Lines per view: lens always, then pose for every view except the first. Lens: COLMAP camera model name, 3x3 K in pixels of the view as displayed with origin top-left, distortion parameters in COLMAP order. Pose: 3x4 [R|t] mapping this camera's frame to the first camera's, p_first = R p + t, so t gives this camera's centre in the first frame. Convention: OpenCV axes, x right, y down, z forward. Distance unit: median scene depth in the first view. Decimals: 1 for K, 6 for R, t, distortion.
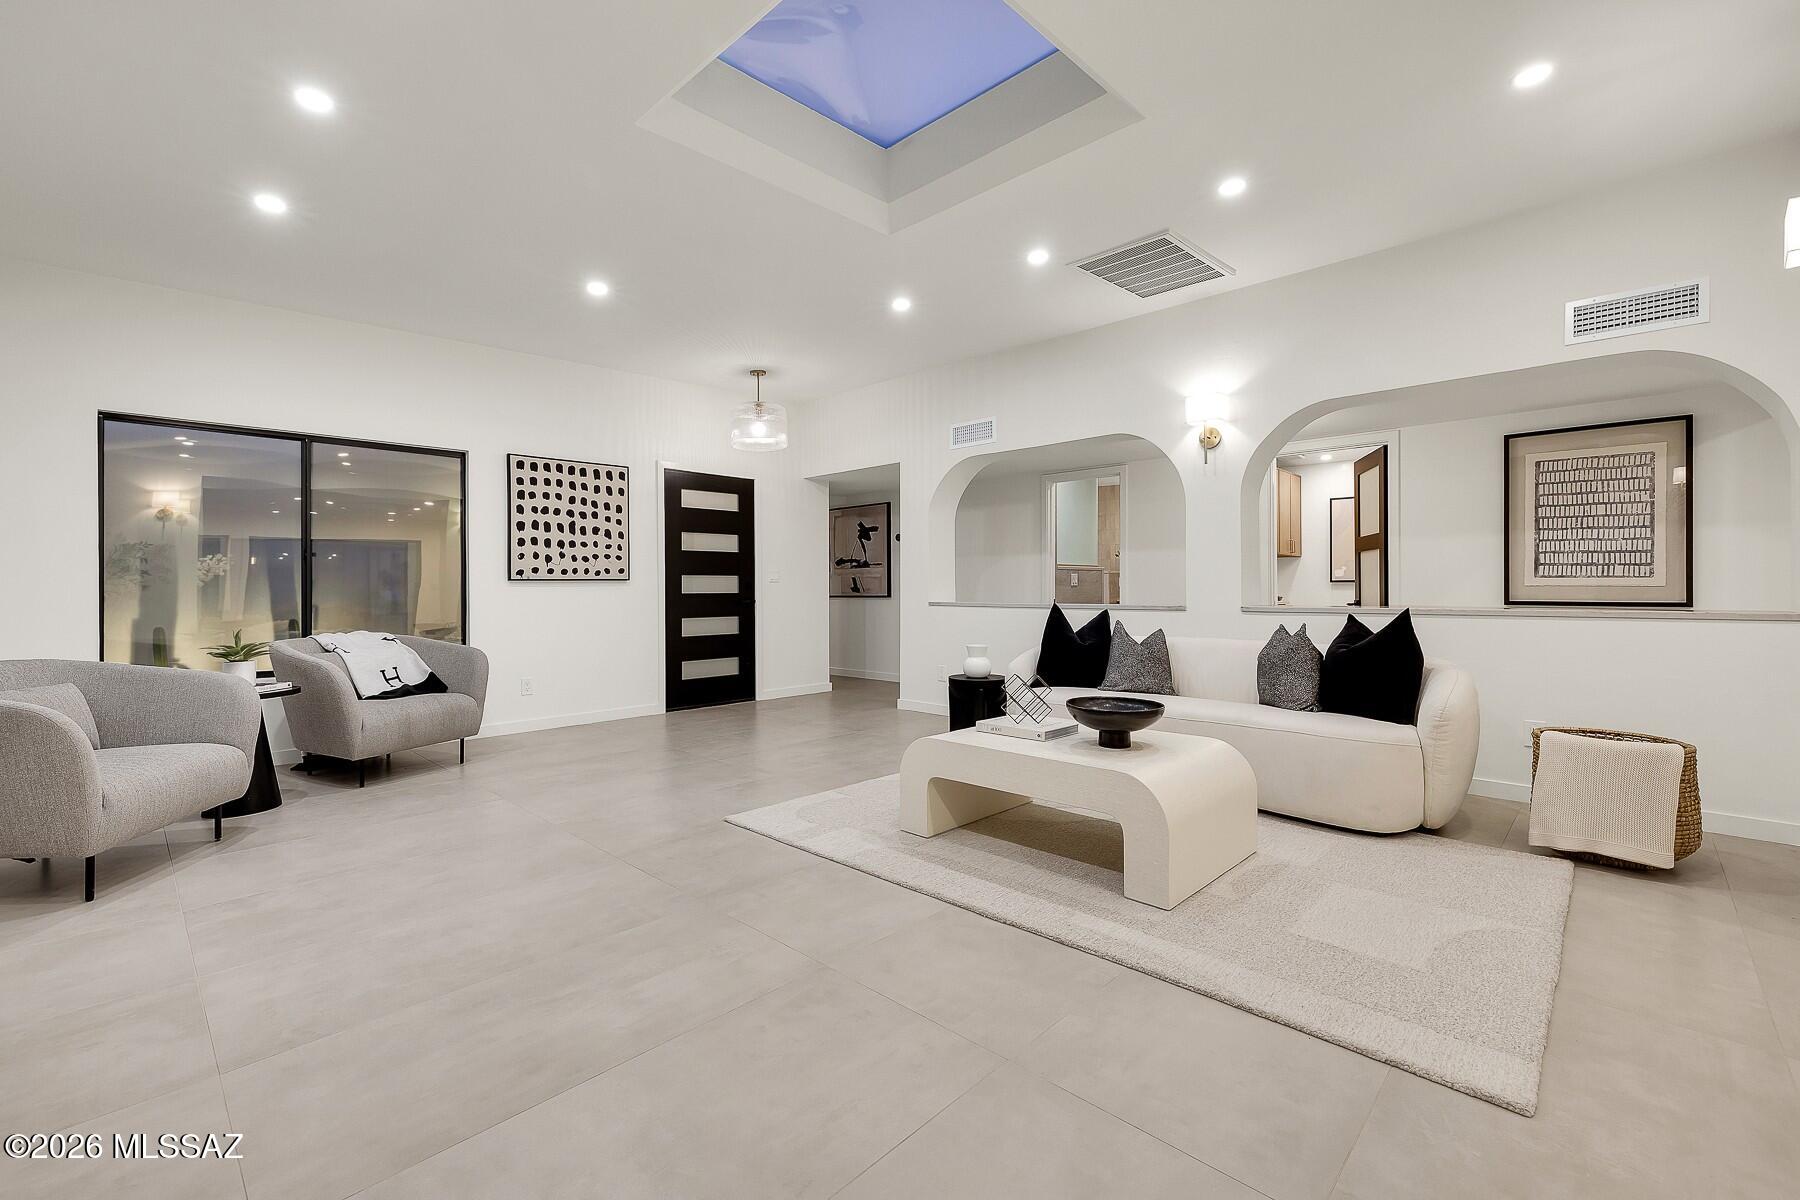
lens RADIAL K [[748.9, 0, 904.7], [0, 748.9, 583.9], [0, 0, 1]] dist [0.001507, -0.000558]
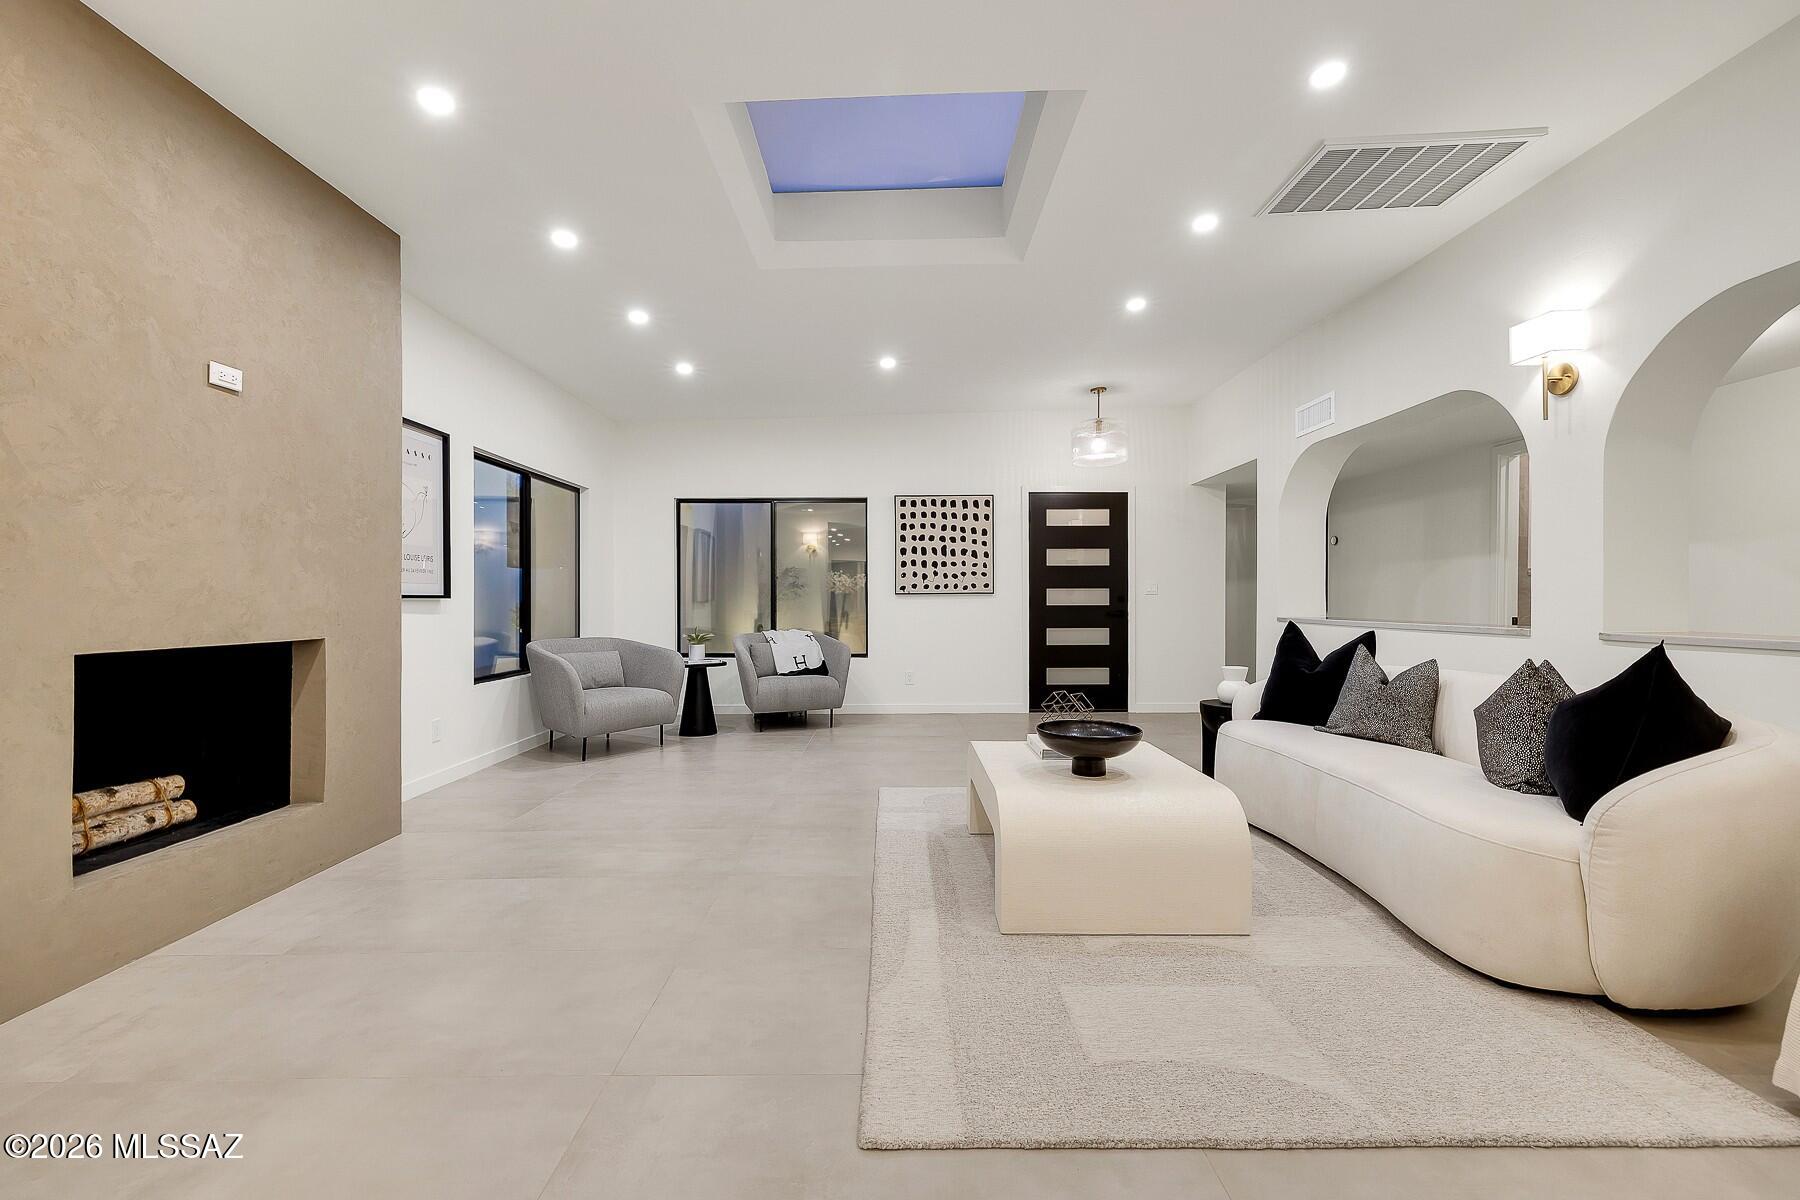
lens RADIAL K [[748.9, 0, 889.0], [0, 748.9, 602.8], [0, 0, 1]] dist [0.001507, -0.000558]
pose [[0.706651, 0.005509, -0.707541, 0.364908], [0.002038, 0.999950, 0.009821, -0.002460], [0.707559, -0.008382, 0.706604, 0.080963]]
